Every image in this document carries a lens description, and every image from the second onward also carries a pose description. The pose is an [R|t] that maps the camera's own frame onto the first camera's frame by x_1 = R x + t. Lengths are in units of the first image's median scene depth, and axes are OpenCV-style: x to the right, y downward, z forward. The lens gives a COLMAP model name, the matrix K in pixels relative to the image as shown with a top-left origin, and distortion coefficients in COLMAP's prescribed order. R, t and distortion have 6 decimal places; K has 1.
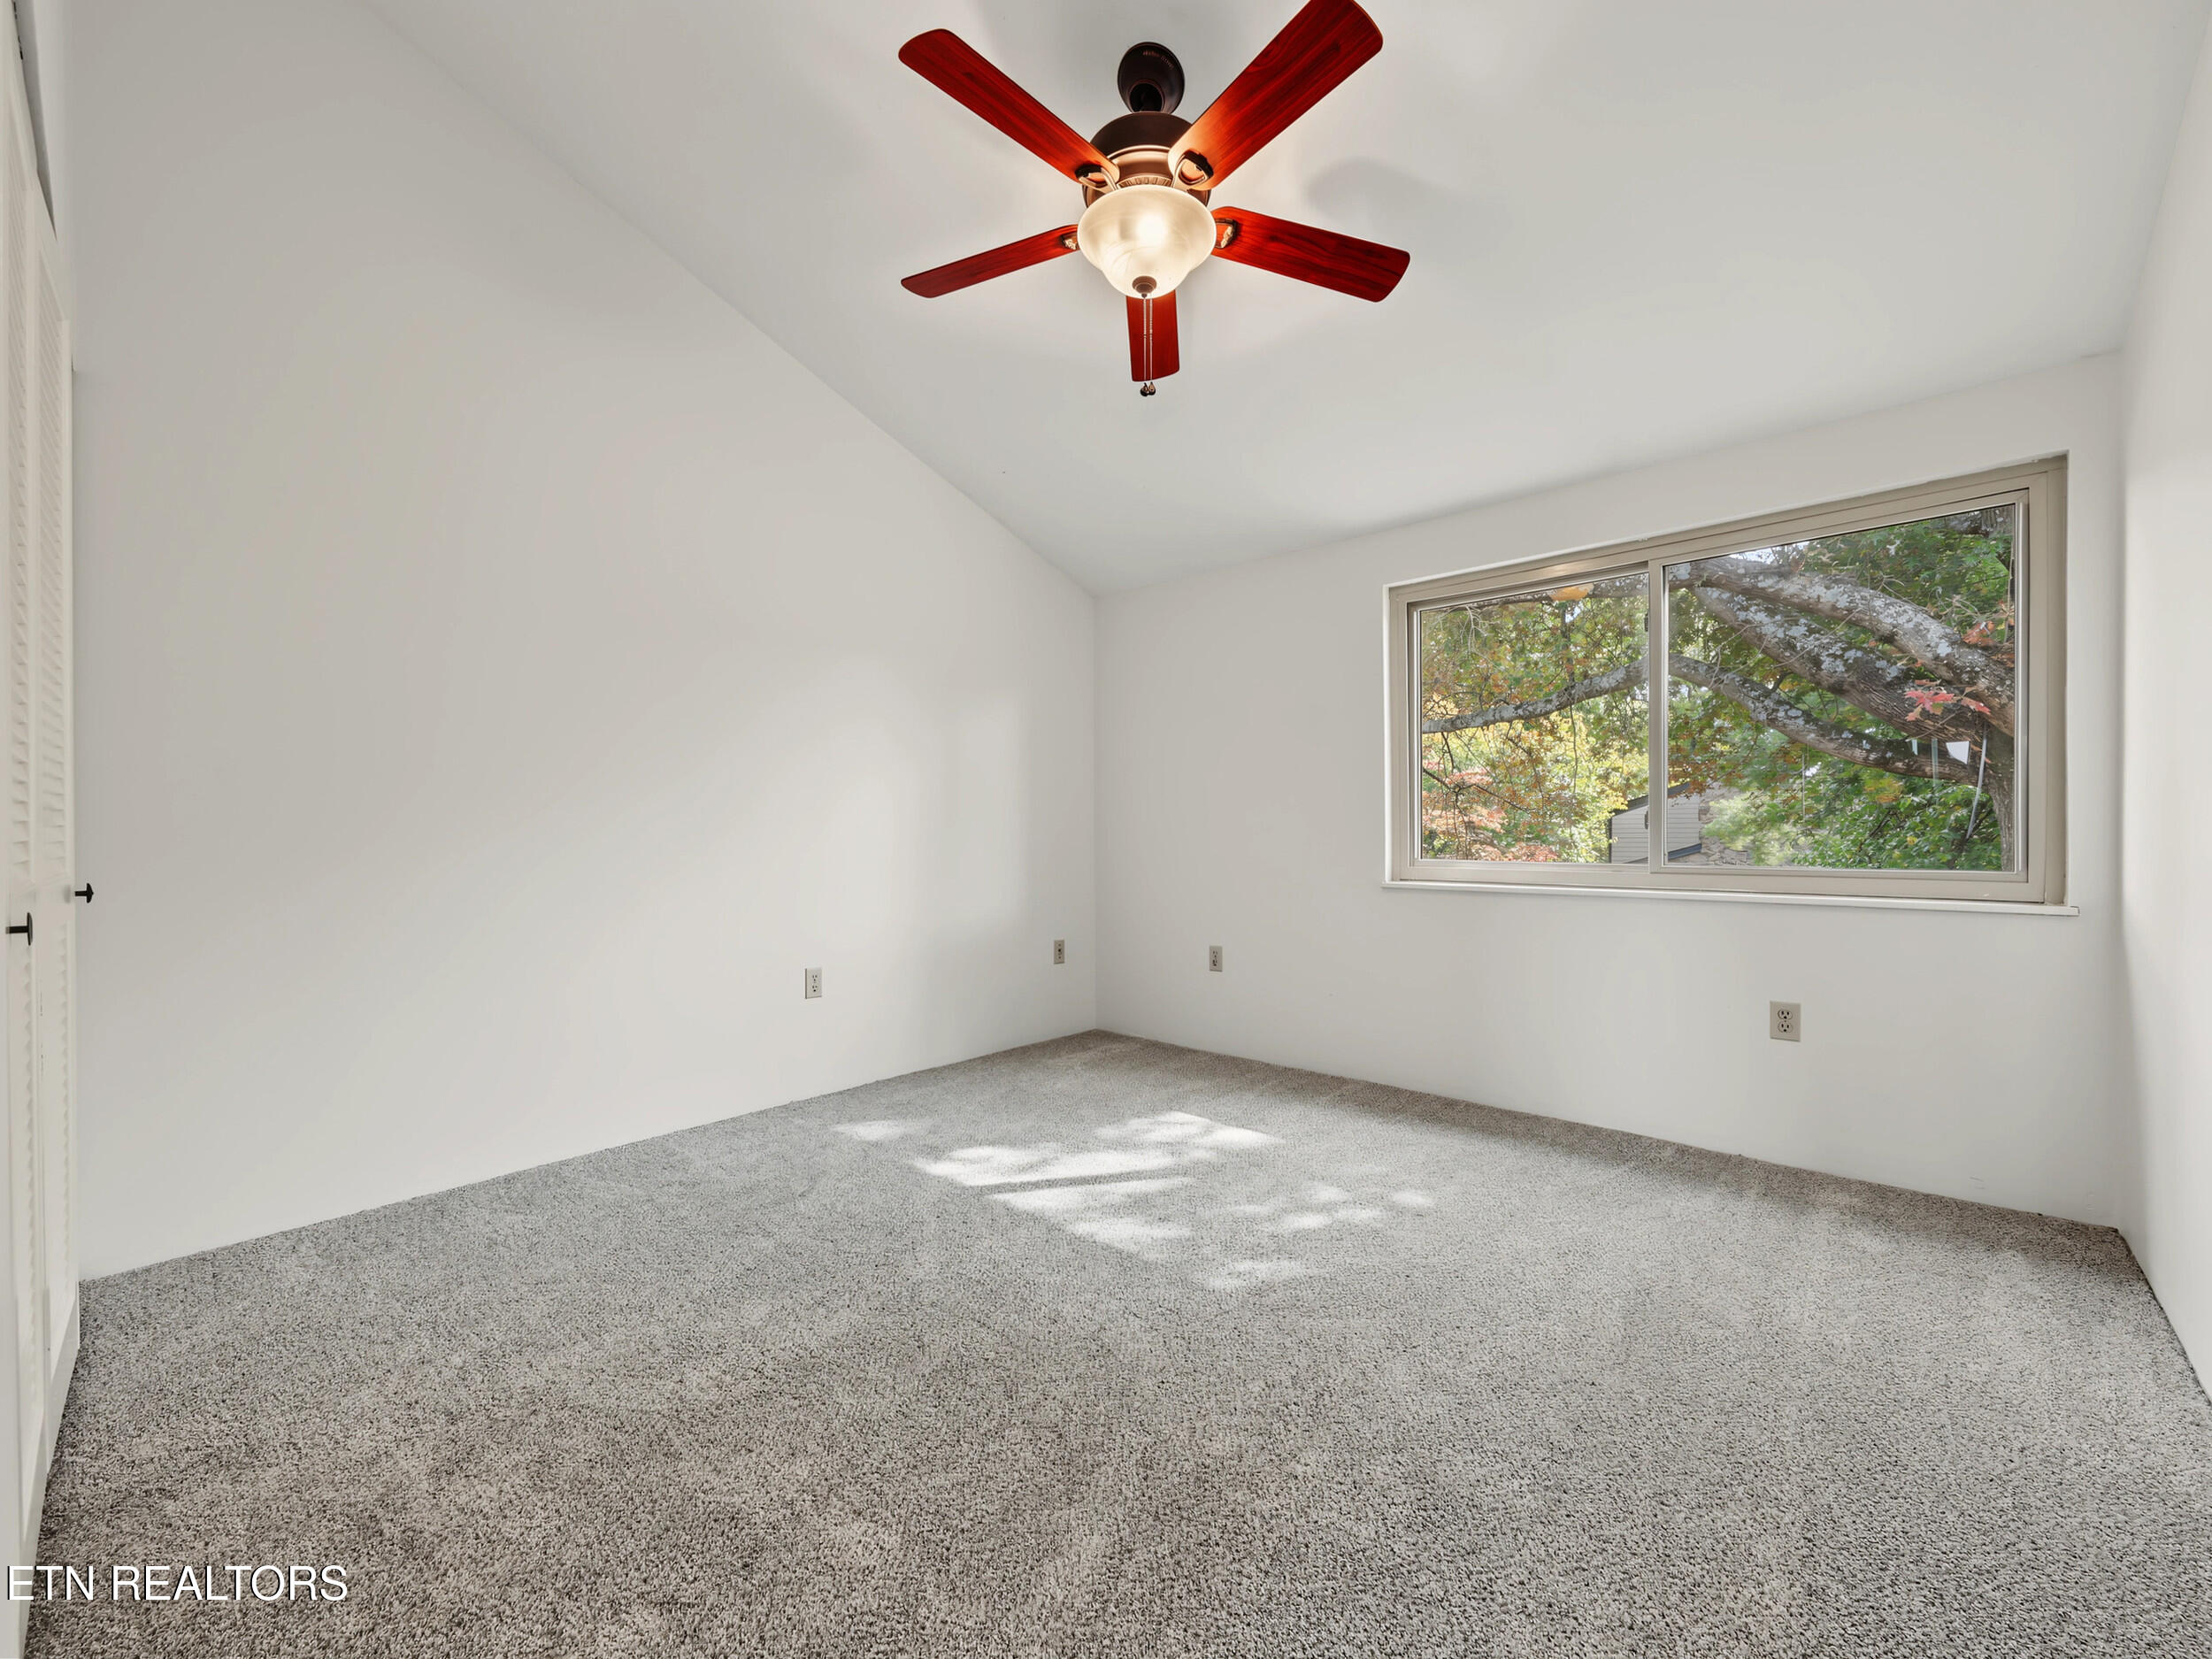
lens RADIAL K [[880.5, 0, 1103.2], [0, 880.5, 839.8], [0, 0, 1]] dist [0.021574, -0.008199]
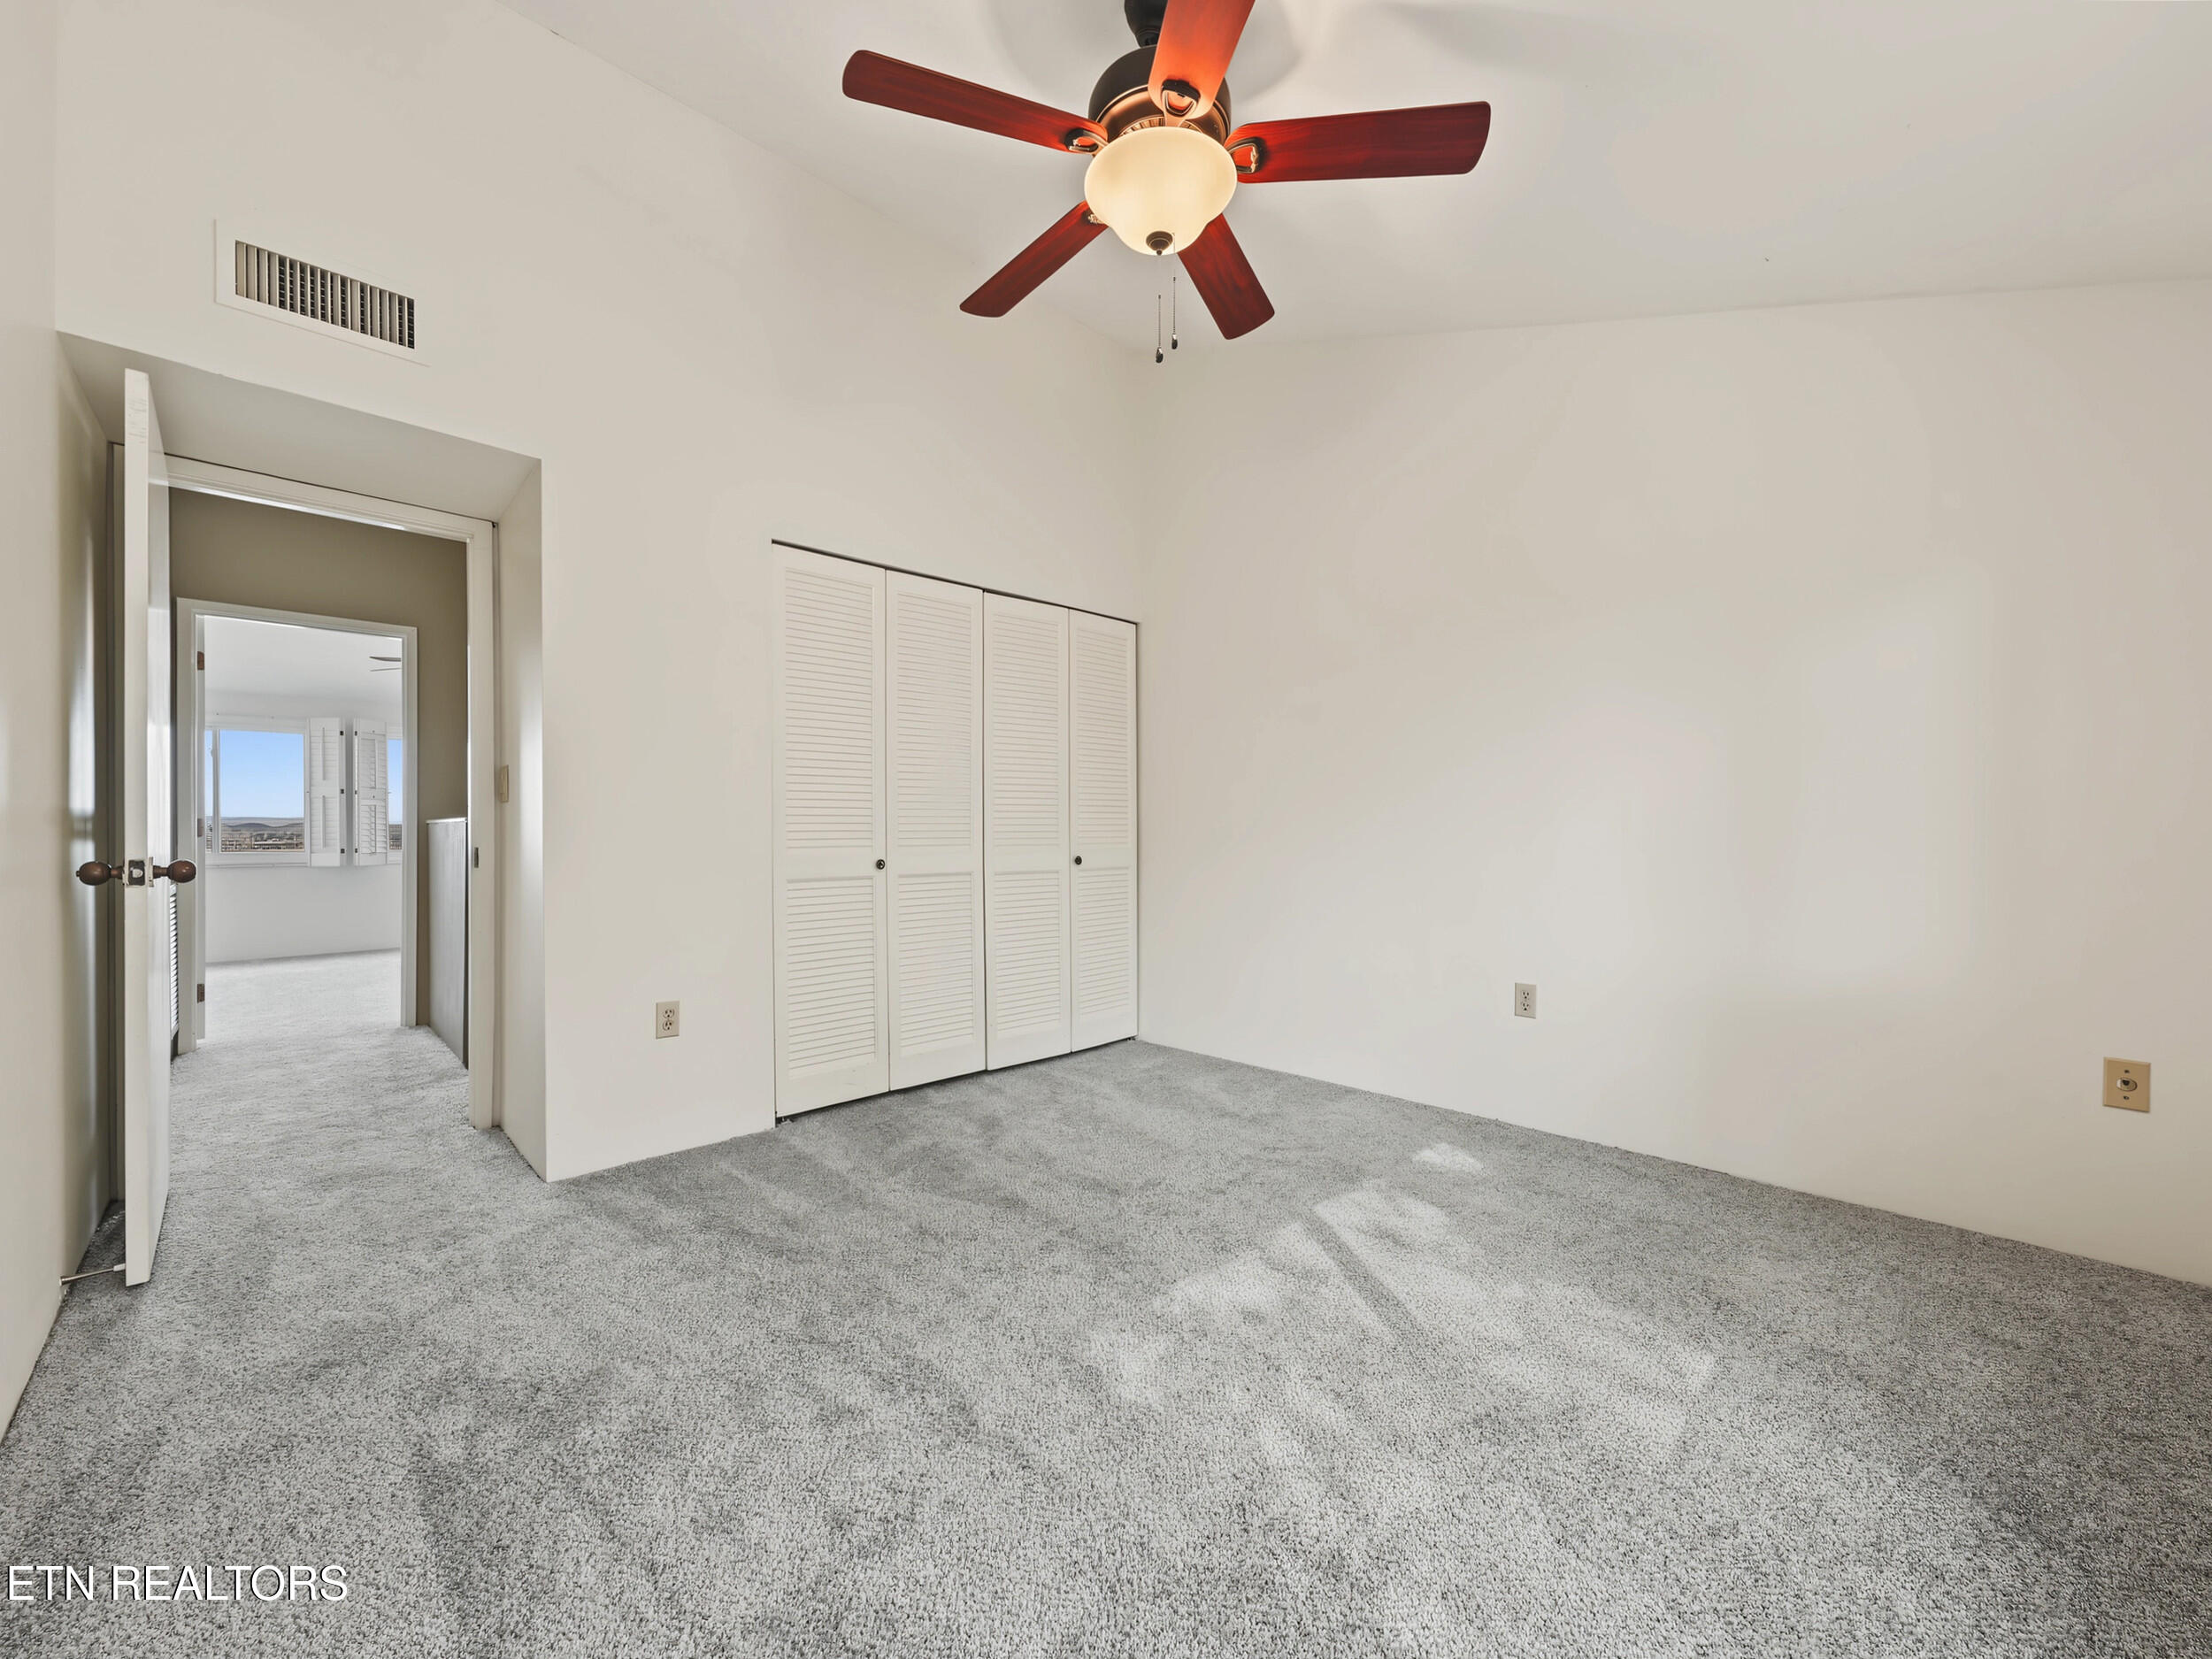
lens RADIAL K [[880.5, 0, 1103.2], [0, 880.5, 839.8], [0, 0, 1]] dist [0.021574, -0.008199]
pose [[-0.058726, 0.012699, -0.998193, 0.679838], [-0.004019, 0.999908, 0.012957, -0.013571], [0.998266, 0.004772, -0.058670, 0.696994]]
